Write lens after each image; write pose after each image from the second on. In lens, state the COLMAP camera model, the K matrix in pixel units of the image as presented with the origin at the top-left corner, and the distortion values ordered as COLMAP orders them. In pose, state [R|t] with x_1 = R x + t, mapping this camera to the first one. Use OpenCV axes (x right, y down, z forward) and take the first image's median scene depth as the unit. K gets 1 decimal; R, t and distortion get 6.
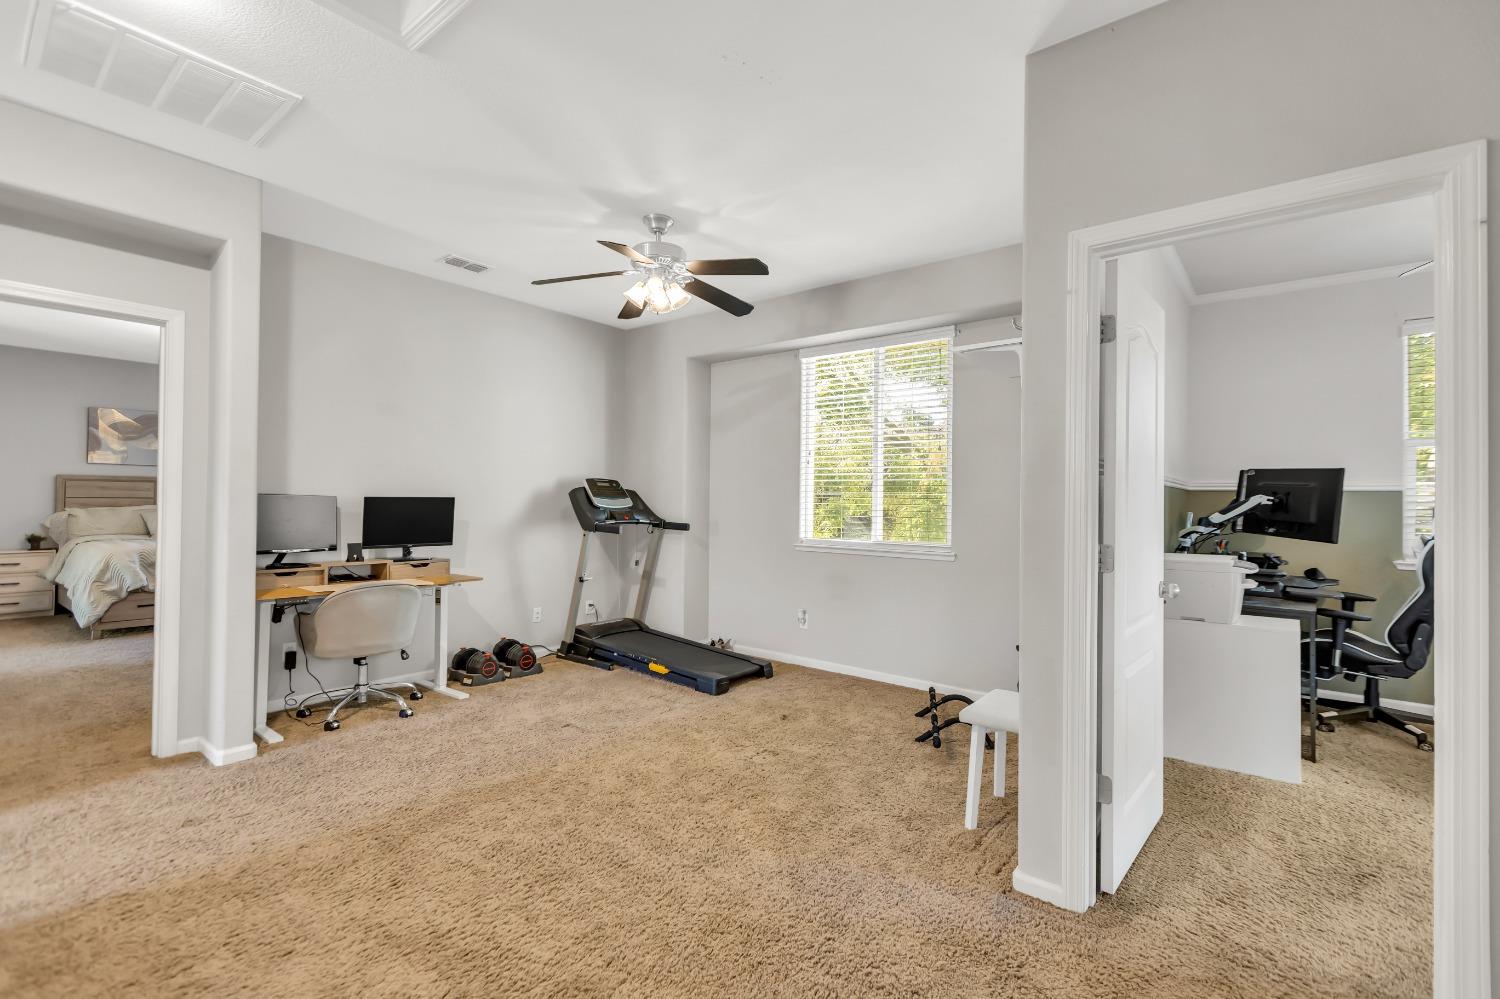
lens RADIAL K [[670.0, 0, 749.6], [0, 670.0, 493.6], [0, 0, 1]] dist [-0.003132, -0.000596]
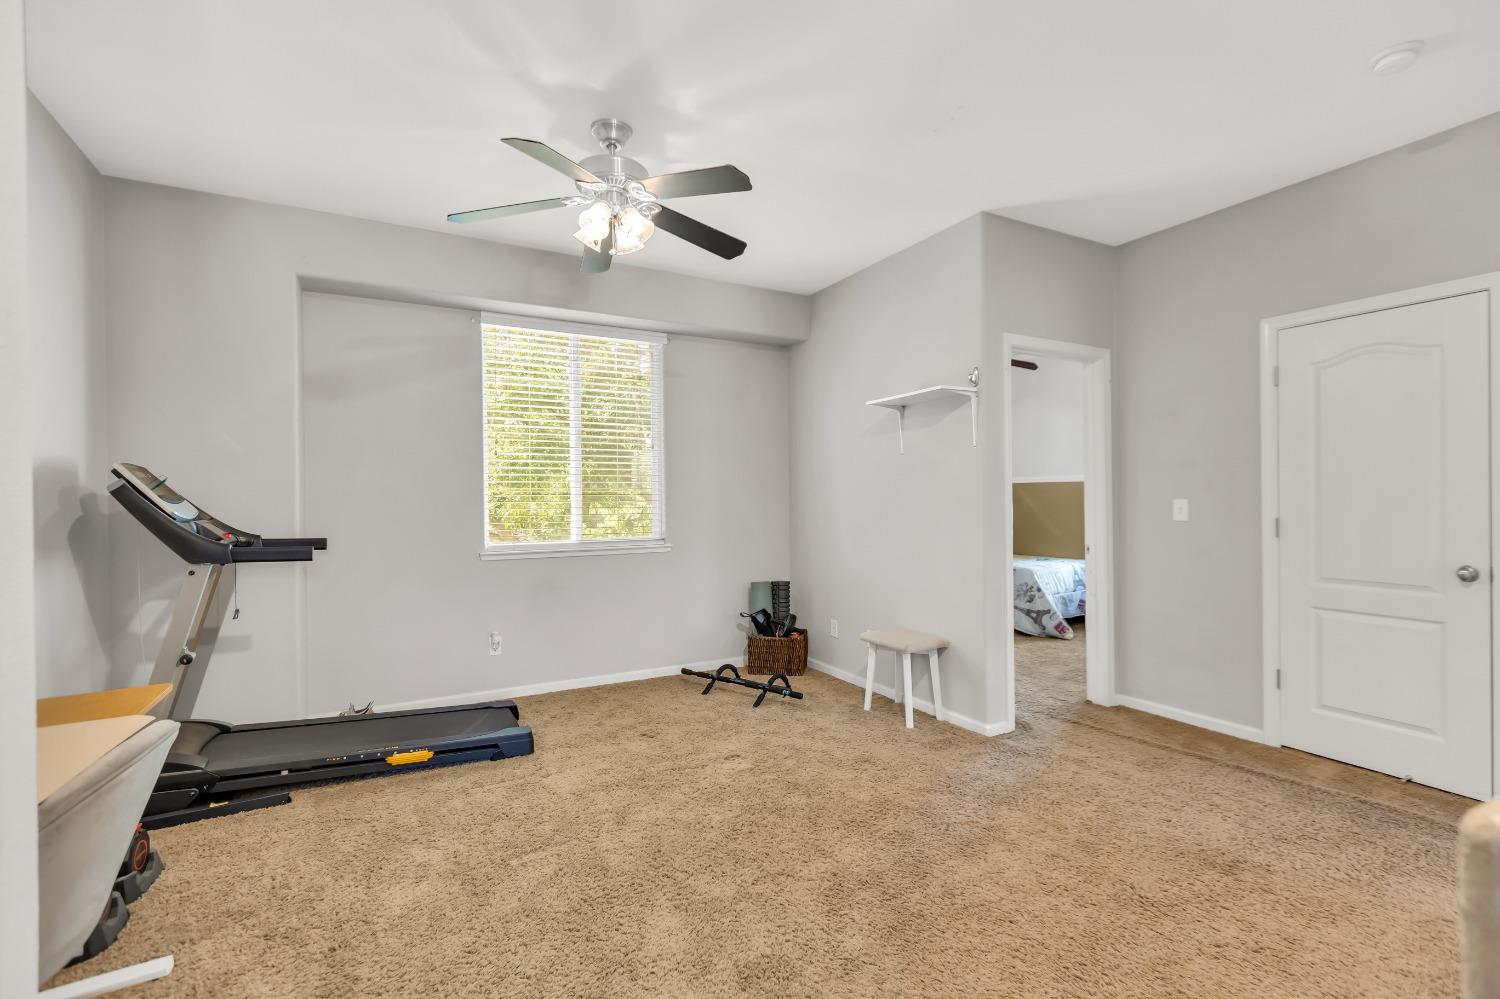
lens RADIAL K [[670.0, 0, 758.0], [0, 670.0, 499.1], [0, 0, 1]] dist [-0.003132, -0.000596]
pose [[0.362352, -0.014328, 0.931931, -0.613477], [0.008552, 0.999891, 0.012048, 0.003591], [-0.932002, 0.003604, 0.362435, 0.441636]]
